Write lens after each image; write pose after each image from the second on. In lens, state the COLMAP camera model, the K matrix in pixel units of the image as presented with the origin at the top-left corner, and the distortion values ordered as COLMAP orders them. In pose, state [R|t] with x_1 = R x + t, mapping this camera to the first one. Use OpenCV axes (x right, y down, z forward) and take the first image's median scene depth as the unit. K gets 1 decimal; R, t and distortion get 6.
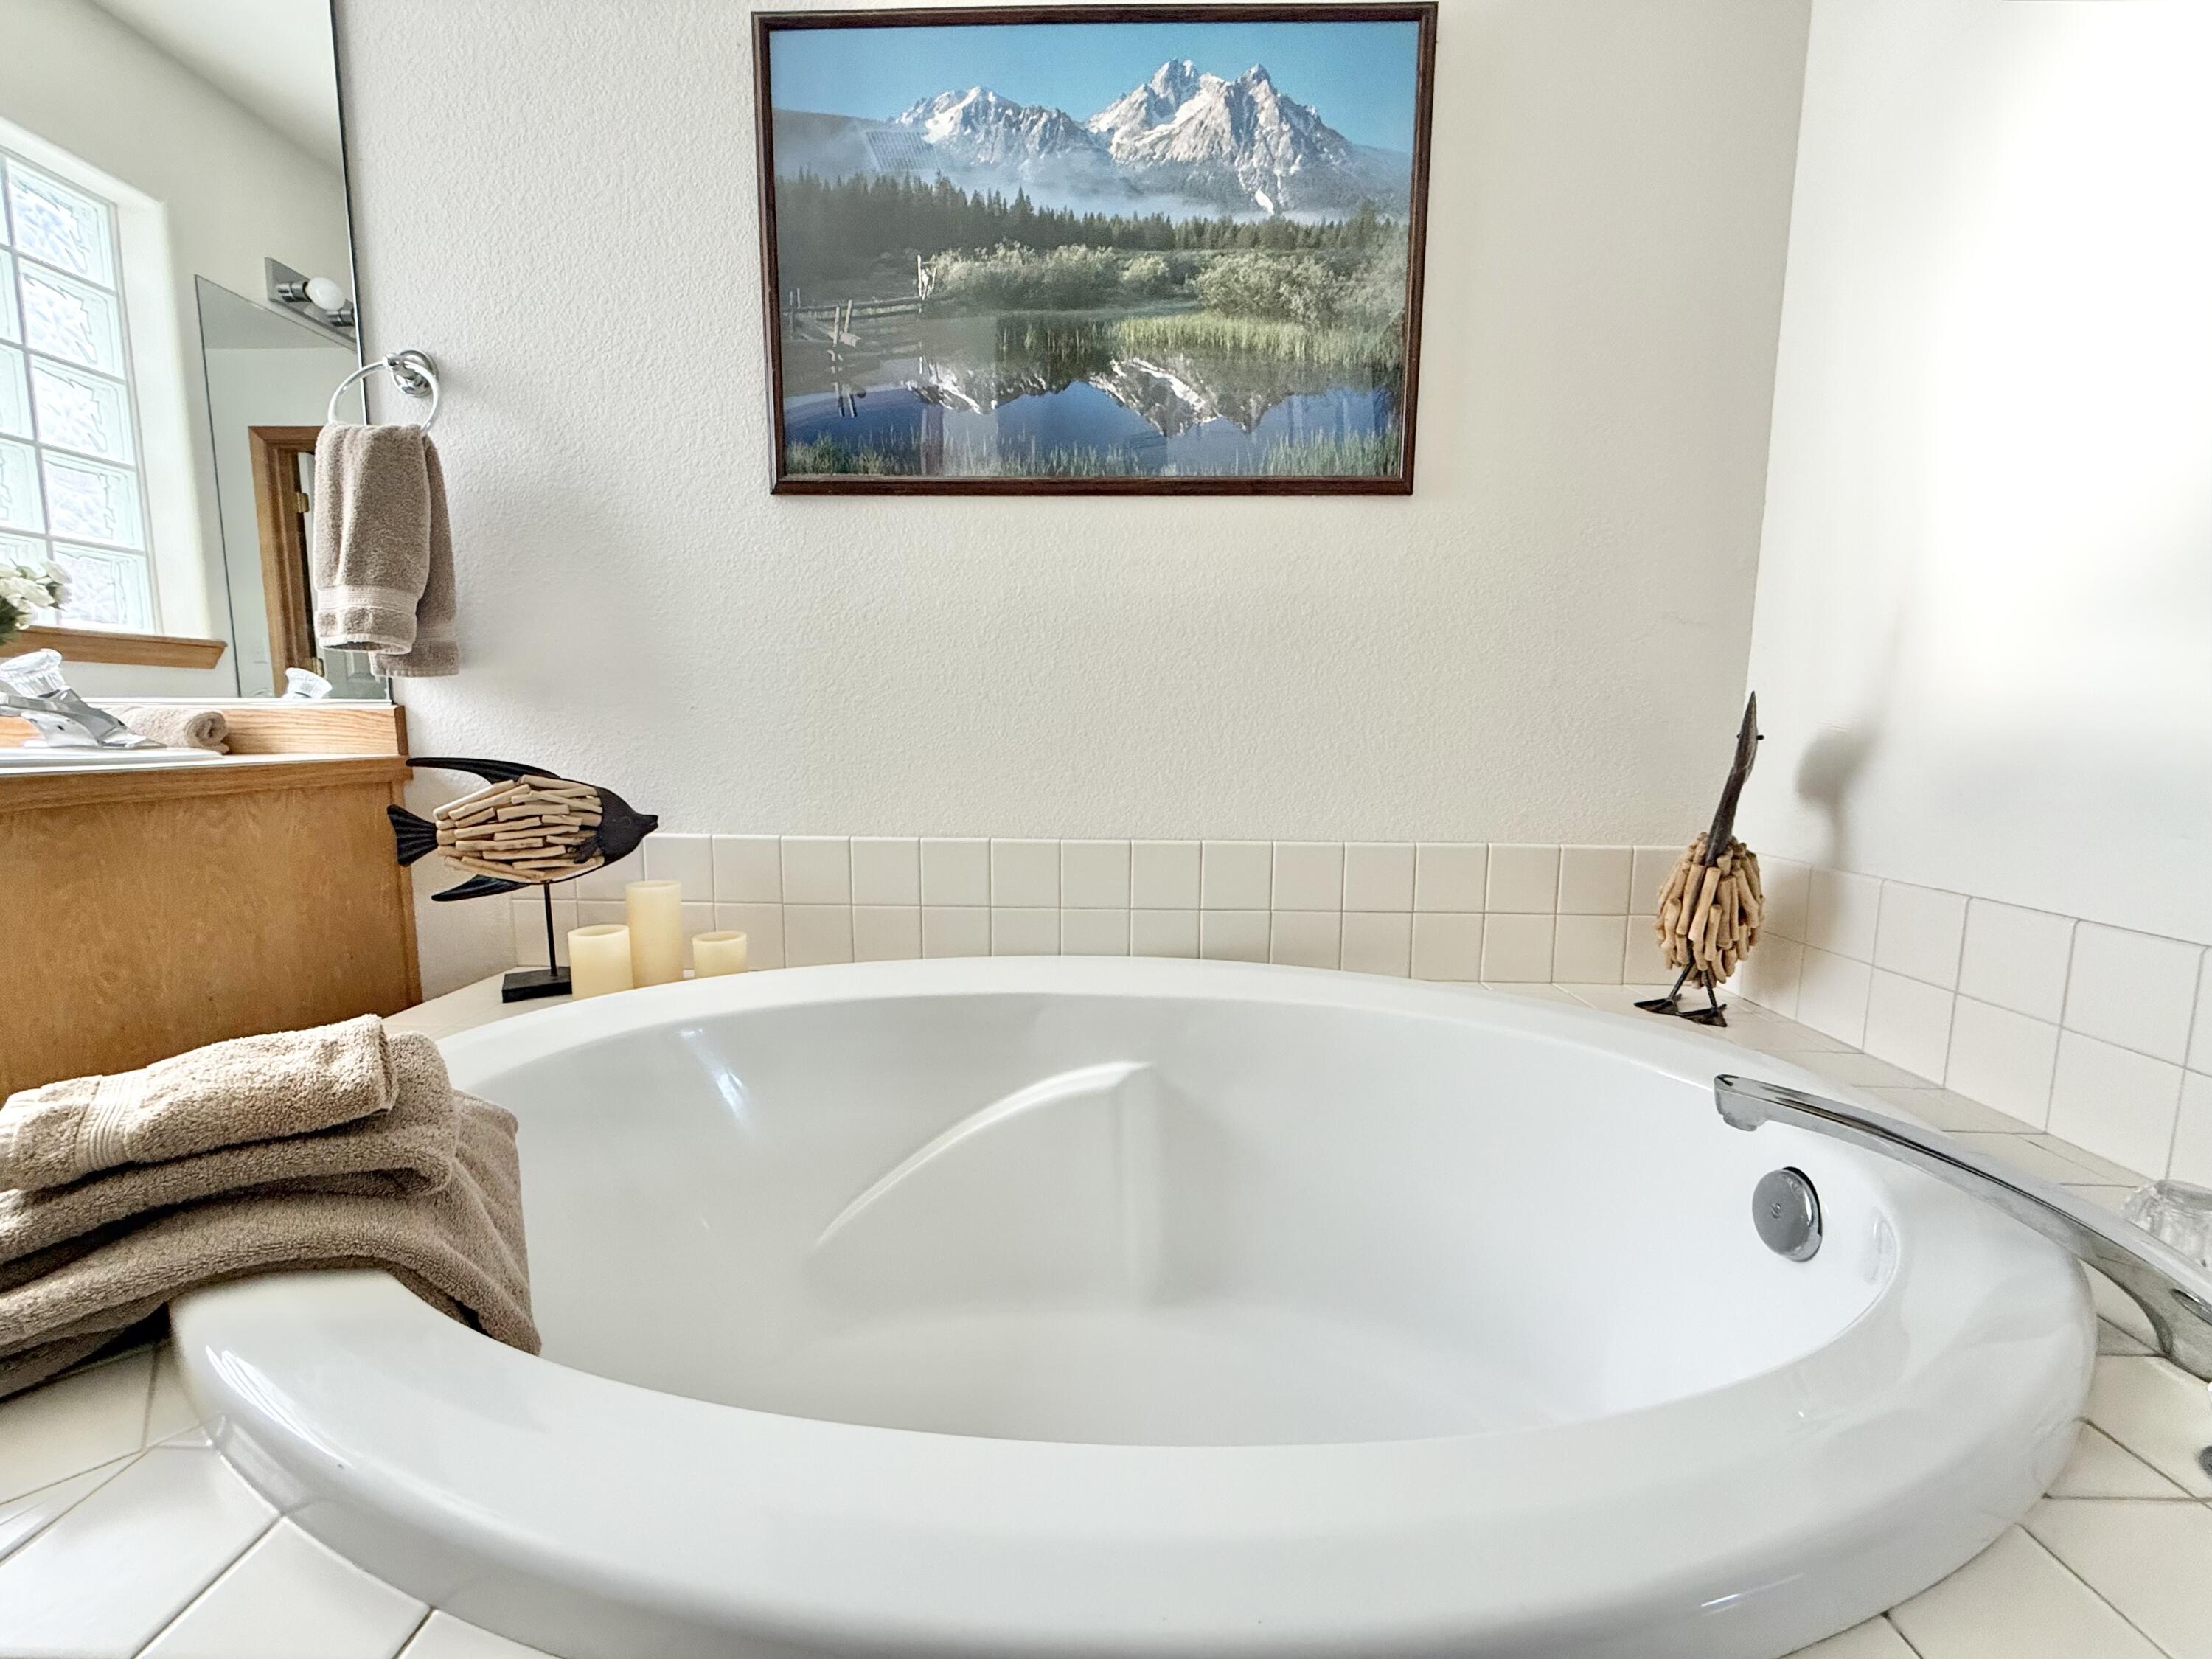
lens RADIAL K [[876.9, 0, 1111.7], [0, 876.9, 820.9], [0, 0, 1]] dist [-0.004094, 0.001672]
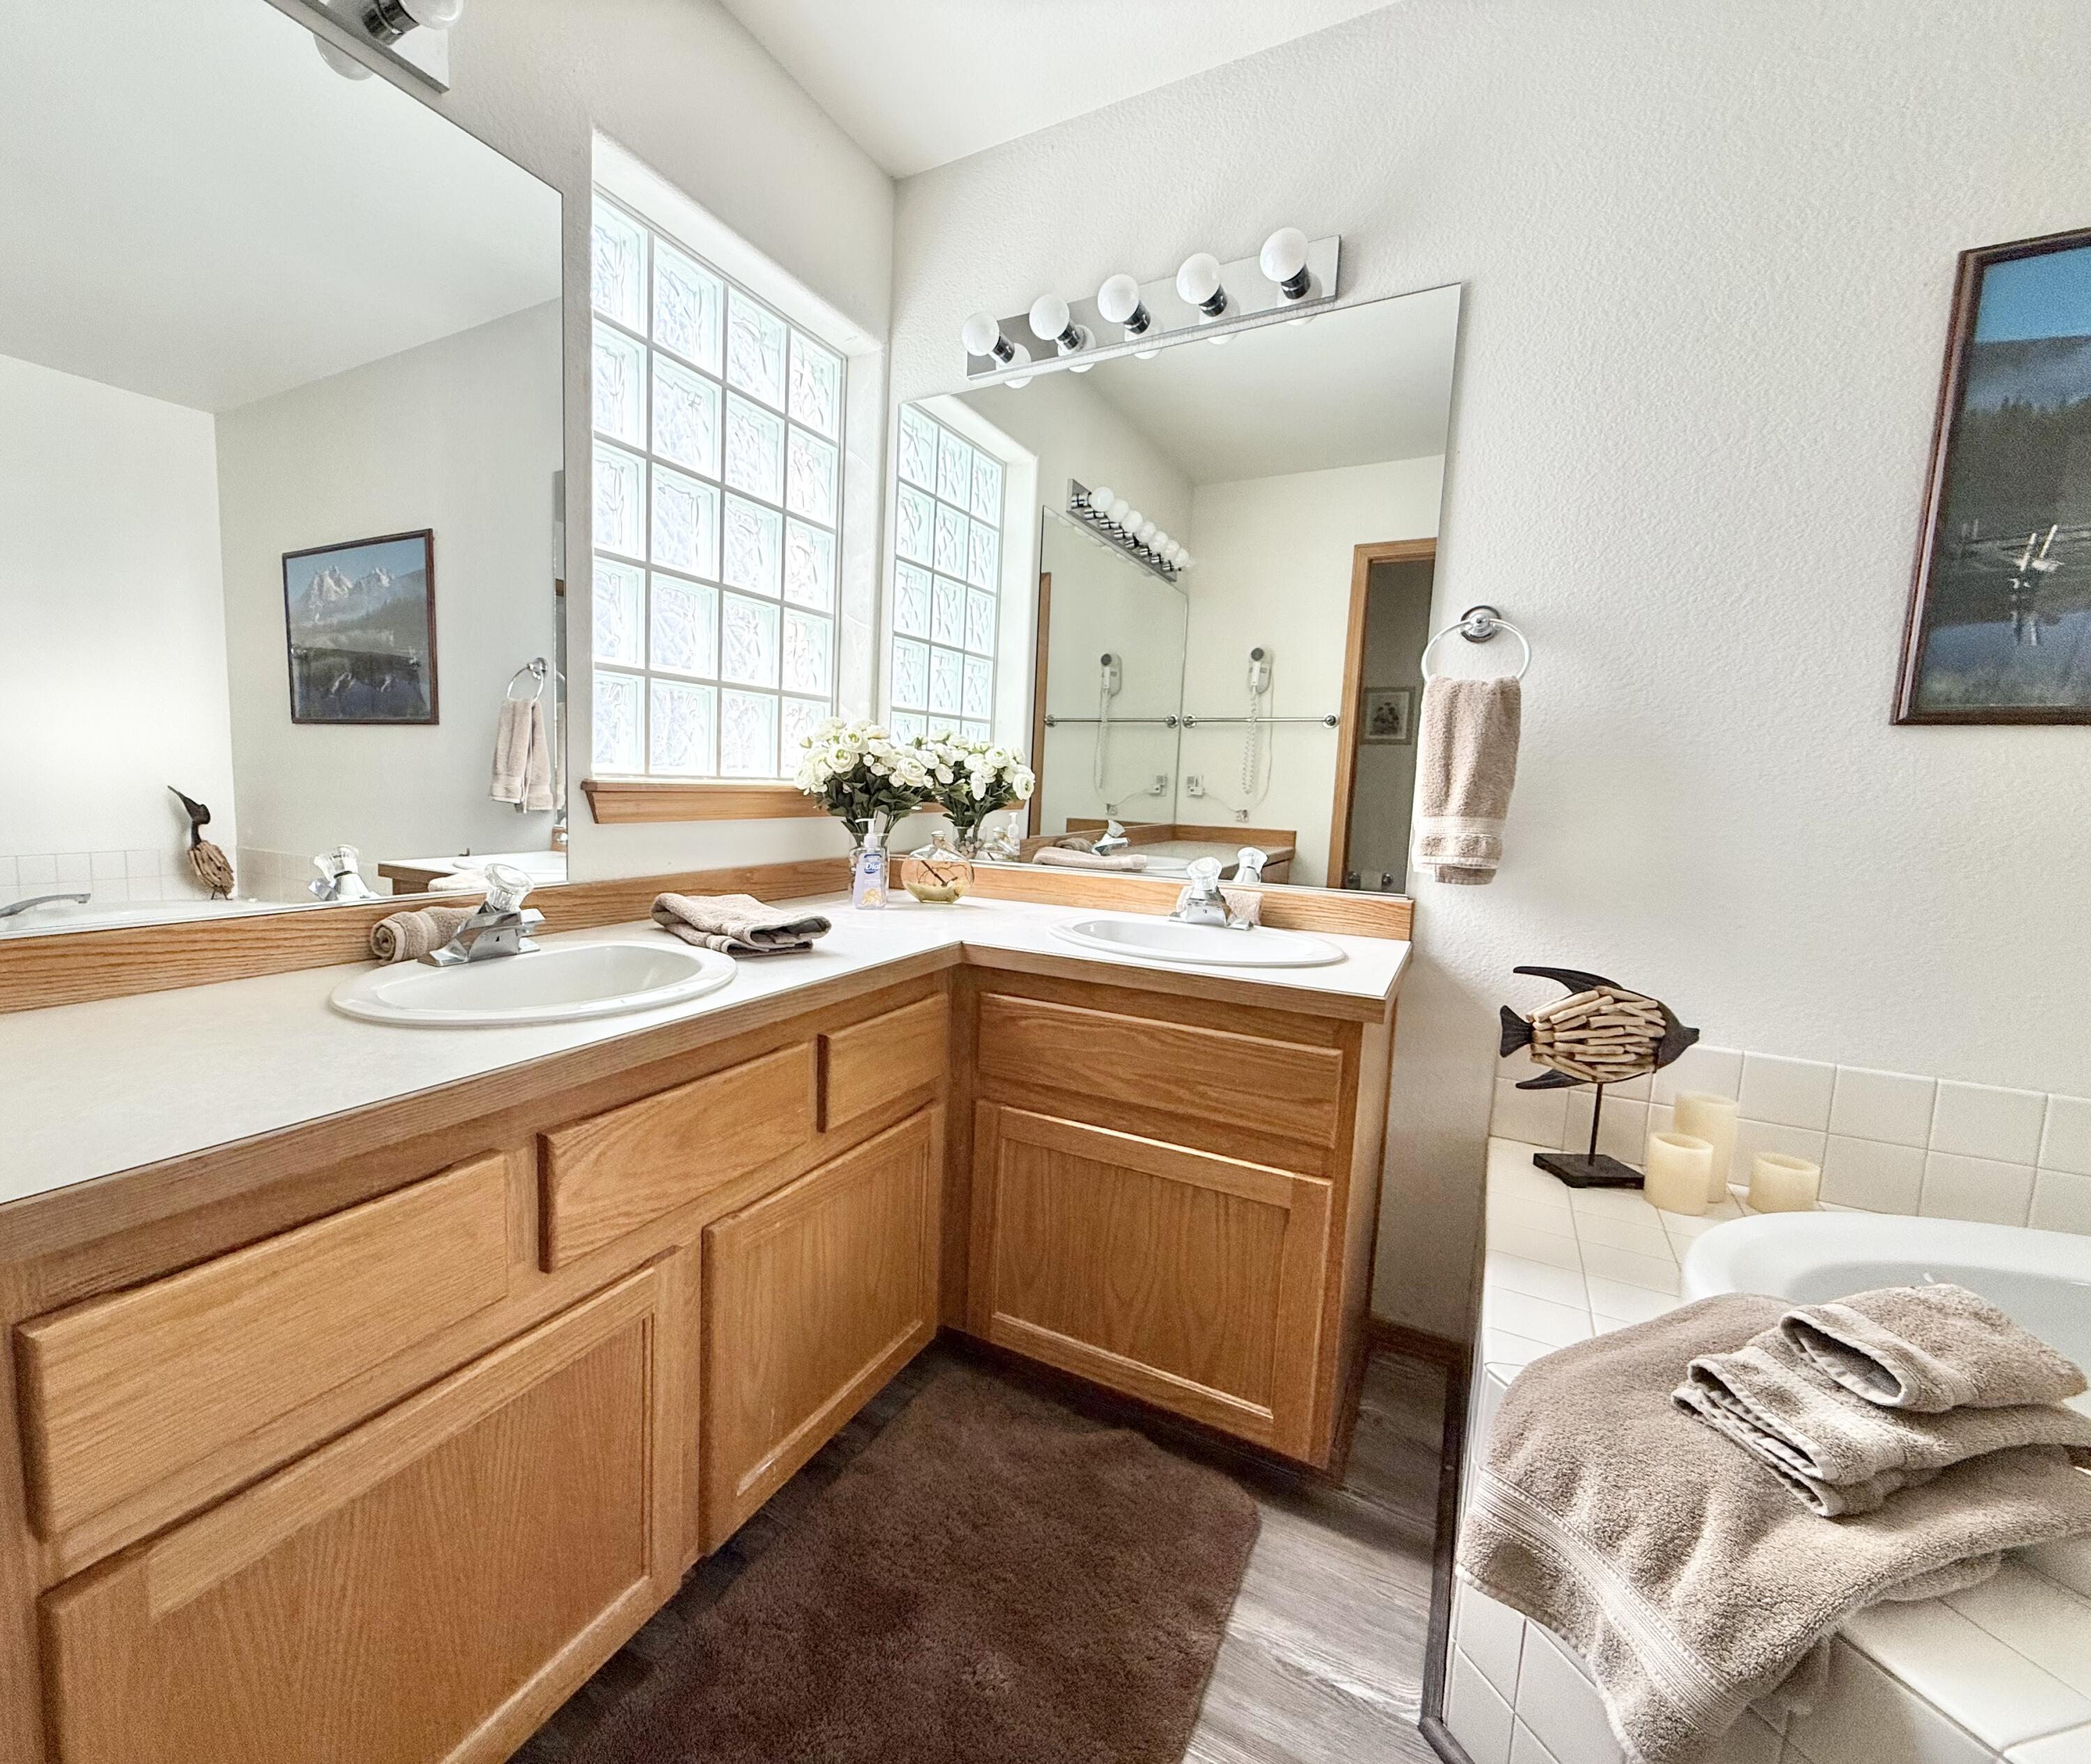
lens RADIAL K [[955.4, 0, 1037.2], [0, 955.4, 901.1], [0, 0, 1]] dist [0.002215, -0.000624]
pose [[0.864847, 0.068758, -0.497304, -0.700733], [-0.080309, 0.996768, -0.001848, -0.100975], [0.495570, 0.041536, 0.867574, -0.415496]]
